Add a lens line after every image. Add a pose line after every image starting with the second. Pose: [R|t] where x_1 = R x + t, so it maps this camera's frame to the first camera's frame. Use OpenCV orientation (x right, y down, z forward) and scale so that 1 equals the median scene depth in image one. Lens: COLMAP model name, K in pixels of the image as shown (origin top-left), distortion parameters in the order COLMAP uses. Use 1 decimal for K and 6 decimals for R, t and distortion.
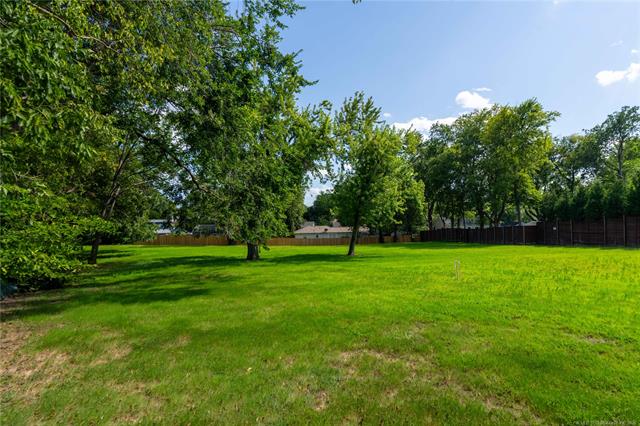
lens RADIAL K [[329.6, 0, 316.0], [0, 329.6, 215.4], [0, 0, 1]] dist [-0.011423, 0.000096]
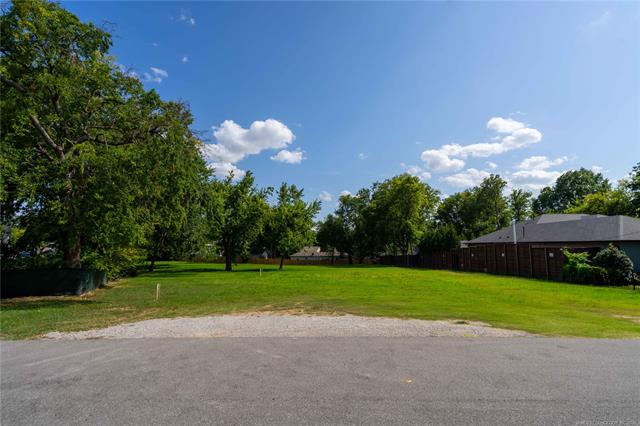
lens RADIAL K [[307.6, 0, 320.5], [0, 307.6, 210.2], [0, 0, 1]] dist [0.011103, -0.003590]
pose [[0.991545, 0.001336, -0.129756, 0.297844], [-0.012839, 0.996051, -0.087855, -0.033410], [0.129126, 0.088778, 0.987646, -0.378639]]
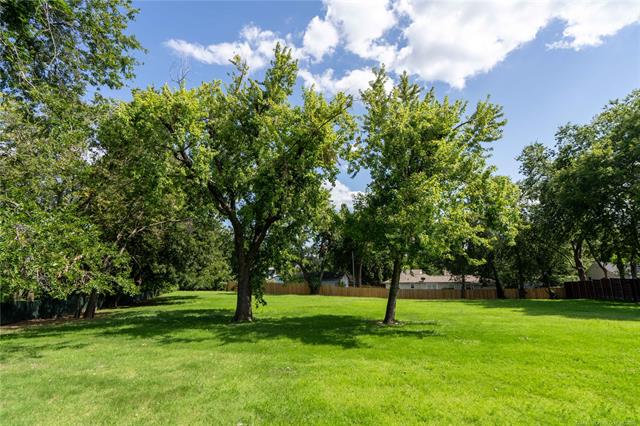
lens RADIAL K [[300.3, 0, 316.3], [0, 300.3, 215.5], [0, 0, 1]] dist [0.006717, -0.000081]
pose [[0.919270, -0.069626, -0.387421, 0.113174], [0.004915, 0.986186, -0.165571, 0.013399], [0.393597, 0.150300, 0.906913, 0.233603]]
